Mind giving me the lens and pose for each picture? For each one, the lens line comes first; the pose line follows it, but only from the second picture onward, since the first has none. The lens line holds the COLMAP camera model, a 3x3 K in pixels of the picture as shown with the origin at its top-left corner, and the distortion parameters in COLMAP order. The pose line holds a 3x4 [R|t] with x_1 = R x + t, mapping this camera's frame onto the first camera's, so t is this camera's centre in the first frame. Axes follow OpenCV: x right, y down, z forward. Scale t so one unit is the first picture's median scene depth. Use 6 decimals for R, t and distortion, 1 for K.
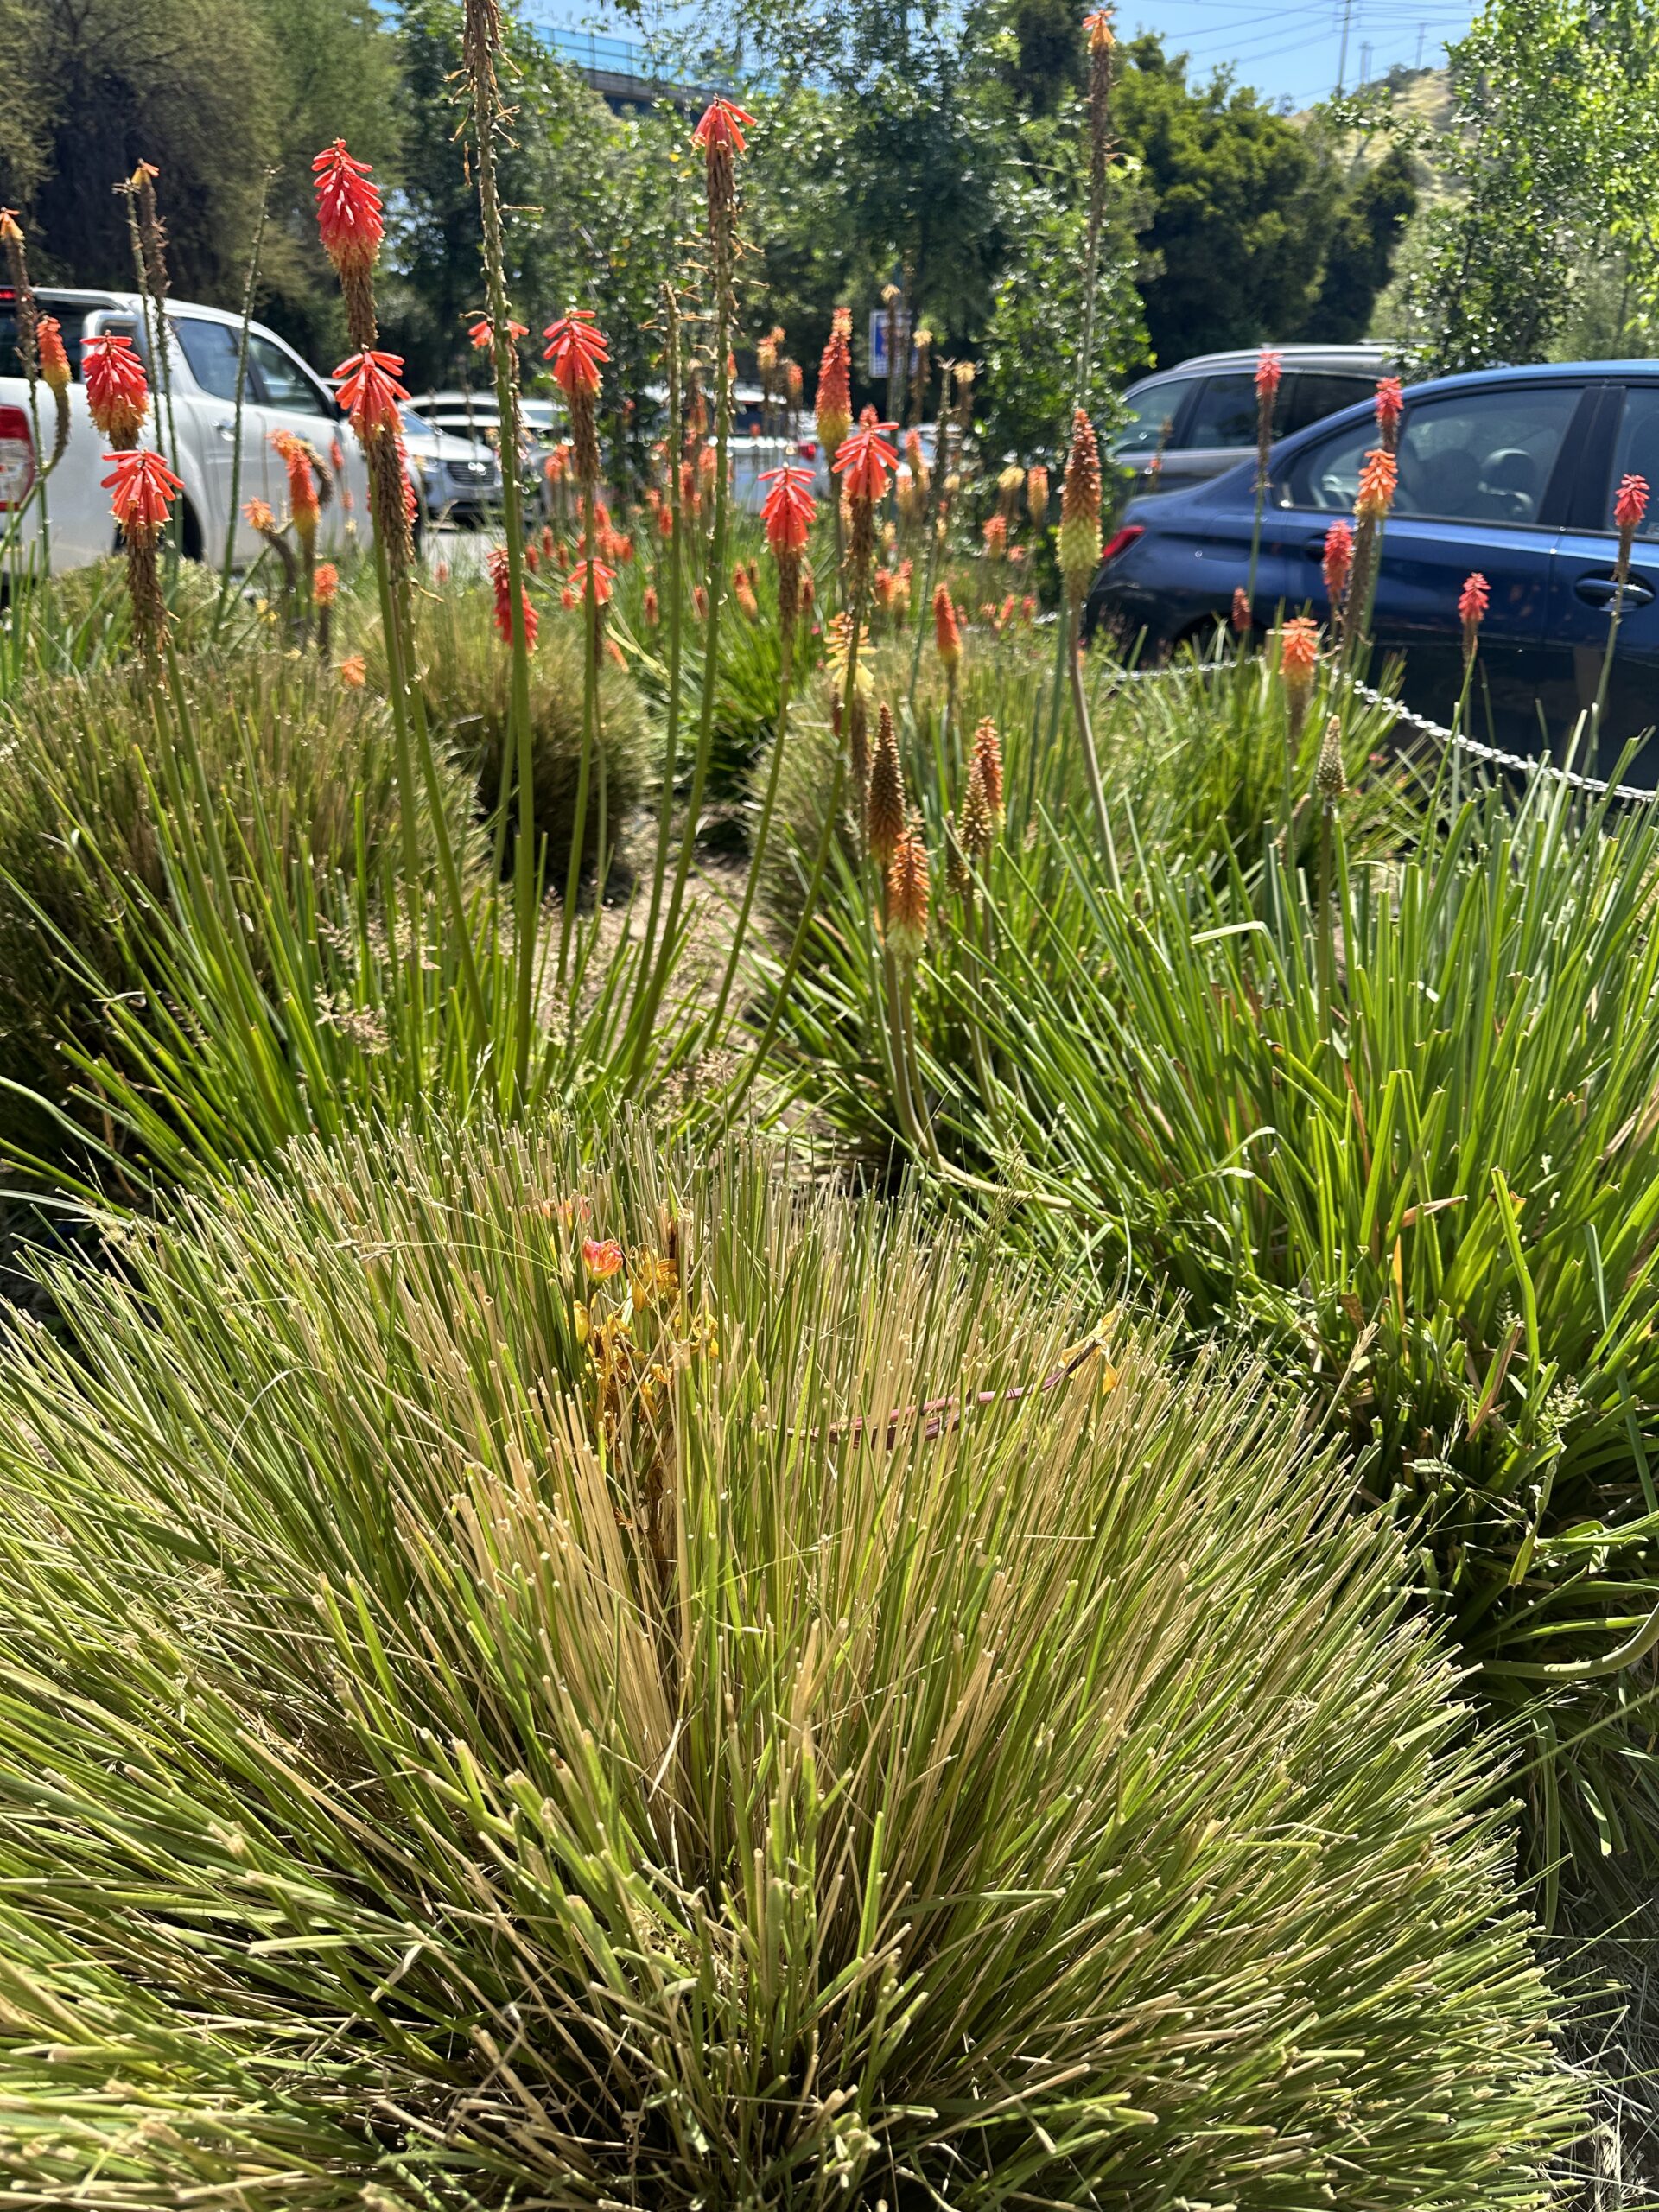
lens RADIAL K [[1545.0, 0, 829.5], [0, 1545.0, 1106.0], [0, 0, 1]] dist [-0.000415, -0.000310]
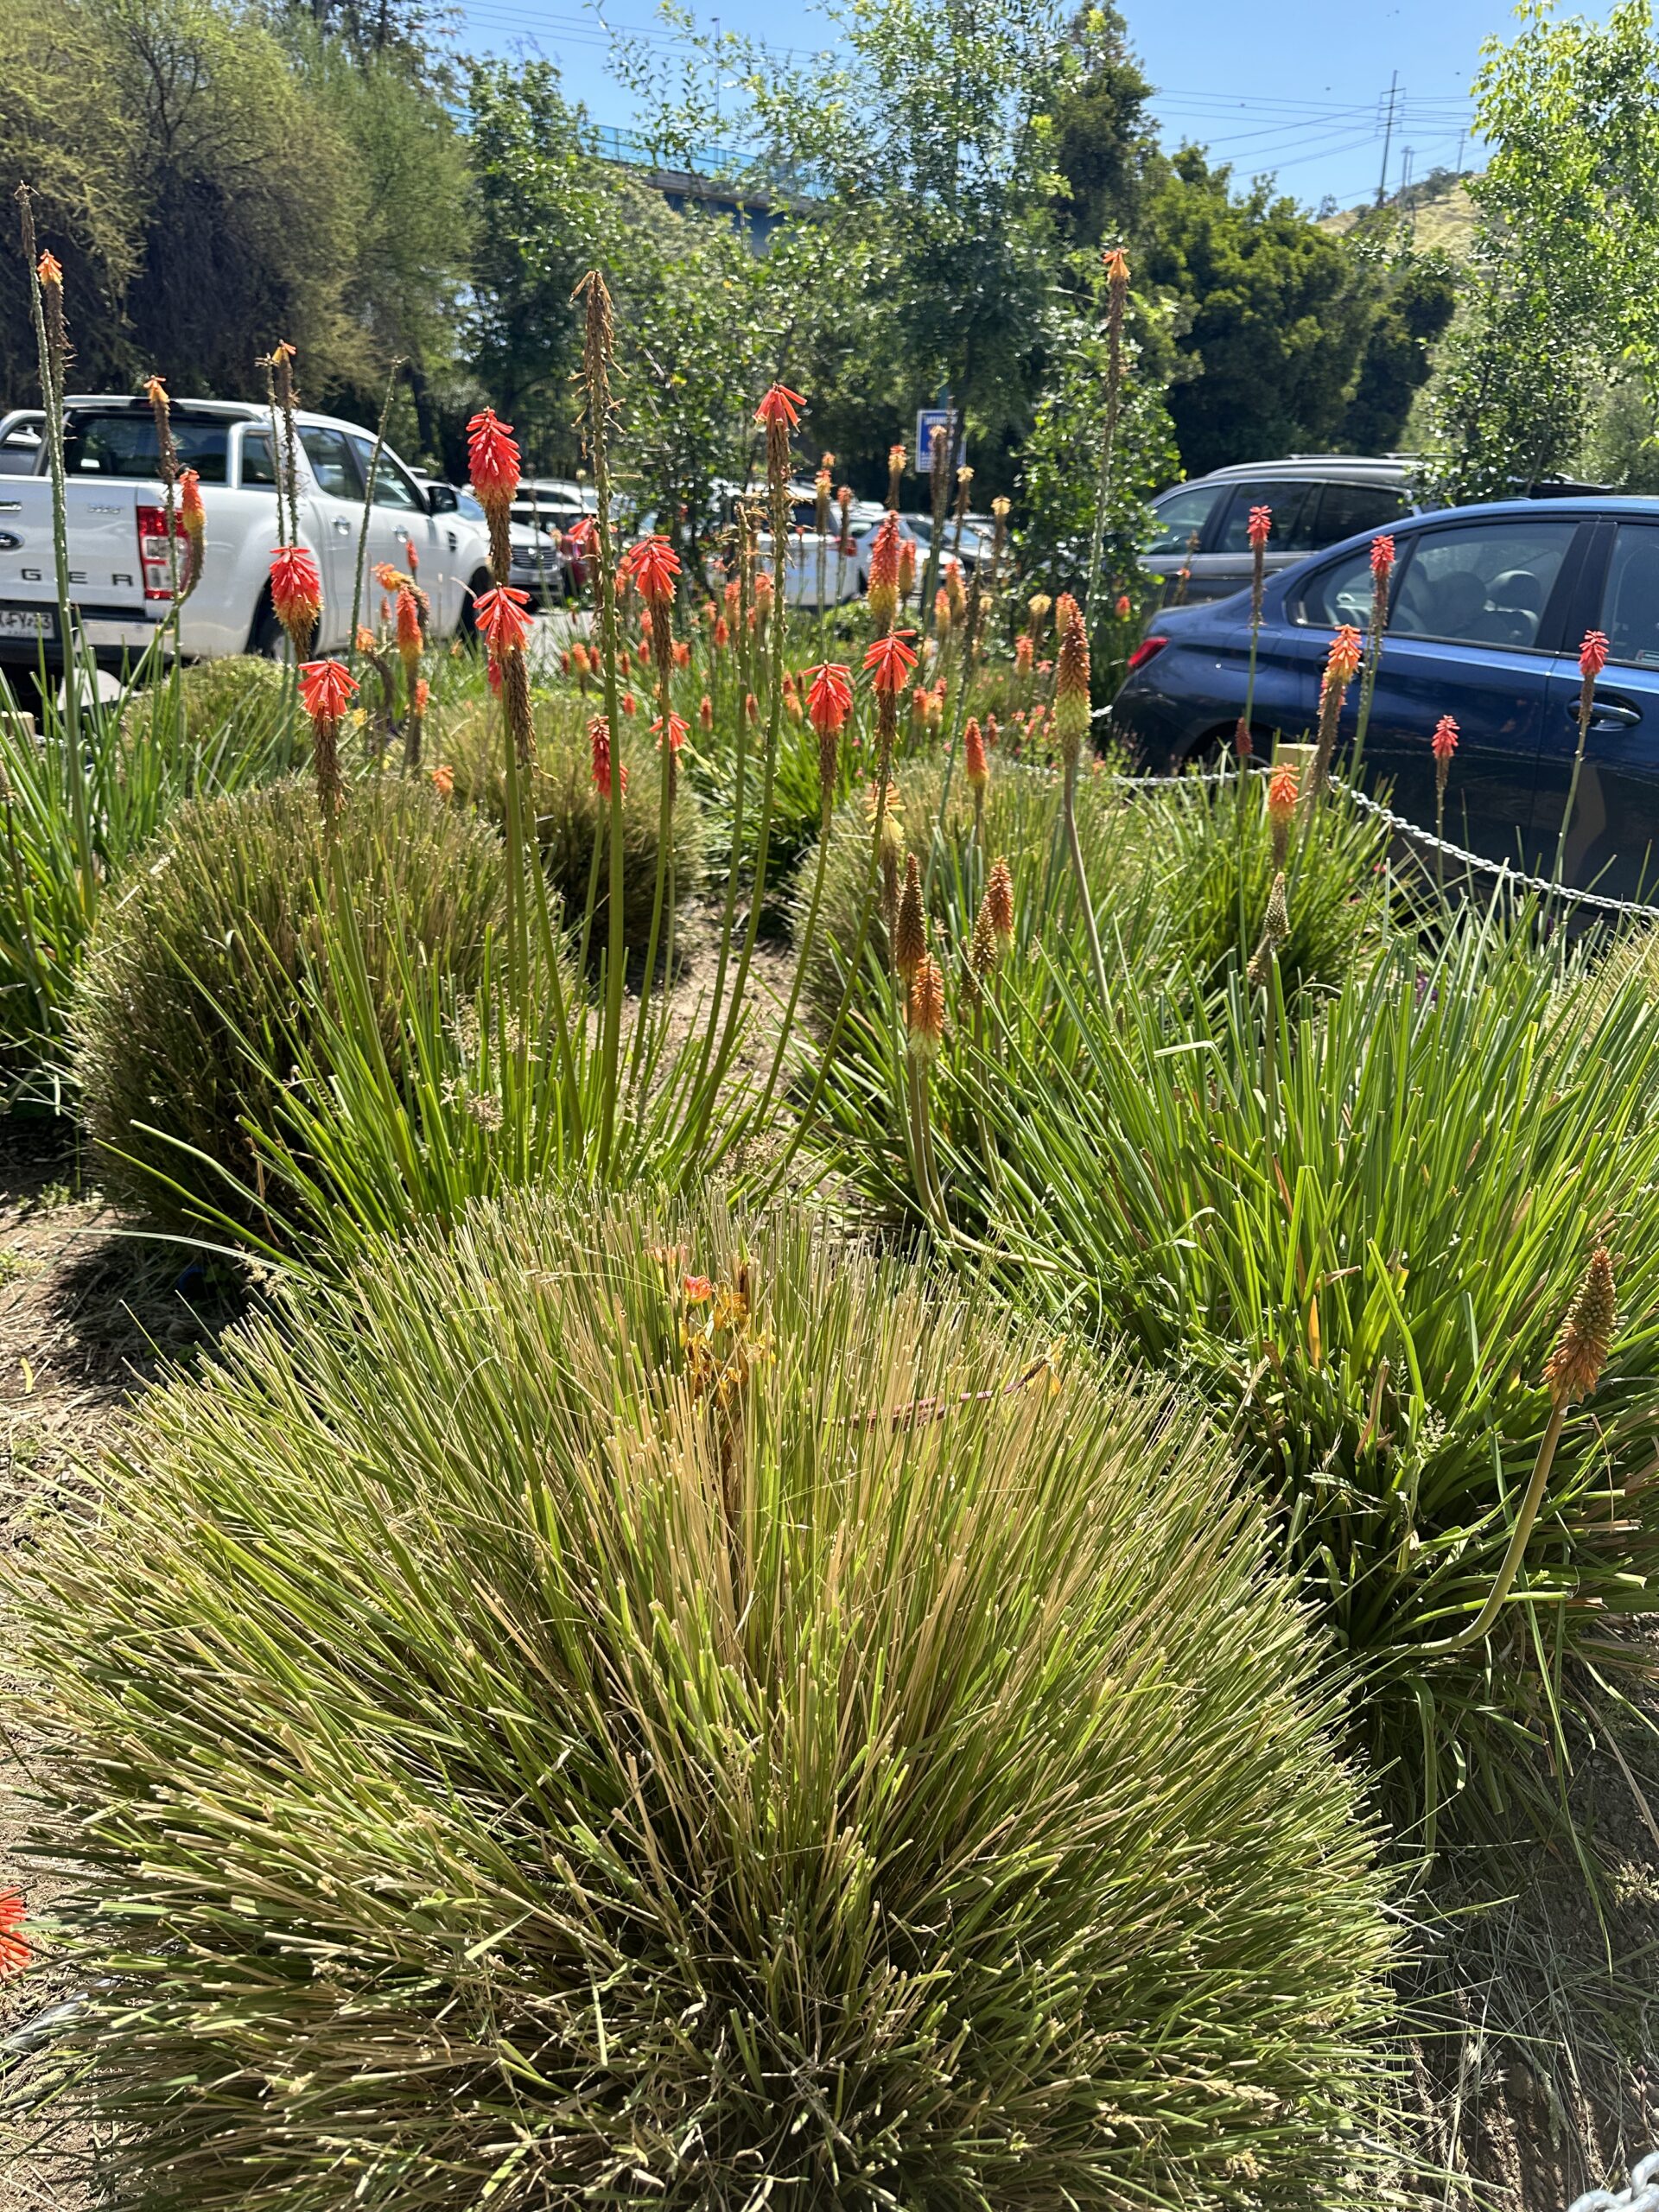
lens RADIAL K [[1556.1, 0, 829.5], [0, 1556.1, 1106.0], [0, 0, 1]] dist [0.127656, -0.216413]
pose [[0.999532, 0.022606, -0.020625, 0.000379], [-0.023450, 0.998858, -0.041632, -0.003796], [0.019660, 0.042096, 0.998920, -0.128146]]
